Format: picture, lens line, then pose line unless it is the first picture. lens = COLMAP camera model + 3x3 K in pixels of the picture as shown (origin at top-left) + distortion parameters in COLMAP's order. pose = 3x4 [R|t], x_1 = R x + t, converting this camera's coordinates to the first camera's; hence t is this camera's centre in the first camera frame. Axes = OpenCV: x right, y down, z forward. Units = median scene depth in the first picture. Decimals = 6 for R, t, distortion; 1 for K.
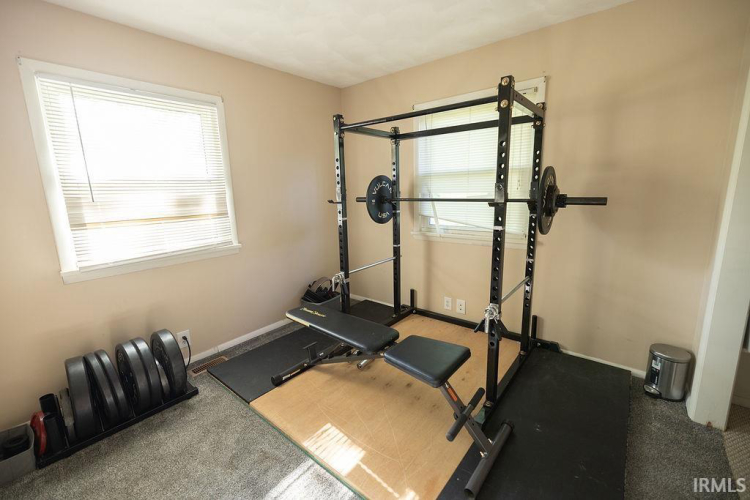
lens RADIAL K [[324.2, 0, 377.9], [0, 324.2, 250.6], [0, 0, 1]] dist [0.016638, -0.000001]
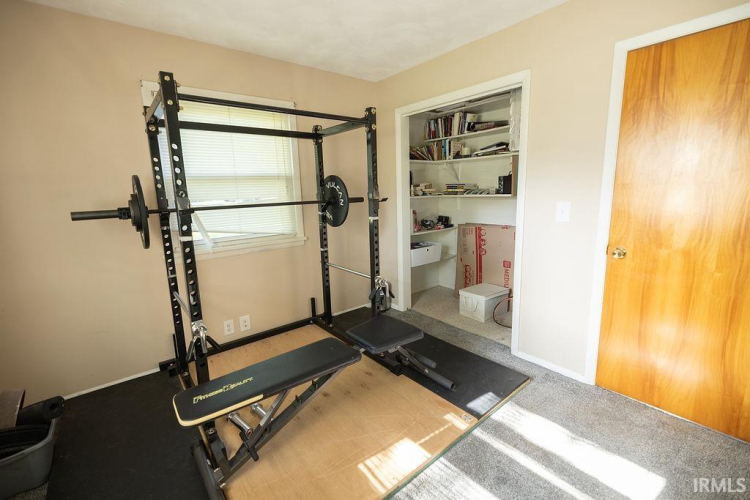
lens RADIAL K [[324.2, 0, 377.0], [0, 324.2, 245.8], [0, 0, 1]] dist [0.016638, -0.000001]
pose [[0.212535, -0.159526, 0.964044, -0.702099], [0.217147, 0.969625, 0.112577, -0.083803], [-0.952720, 0.185413, 0.240720, 0.525590]]
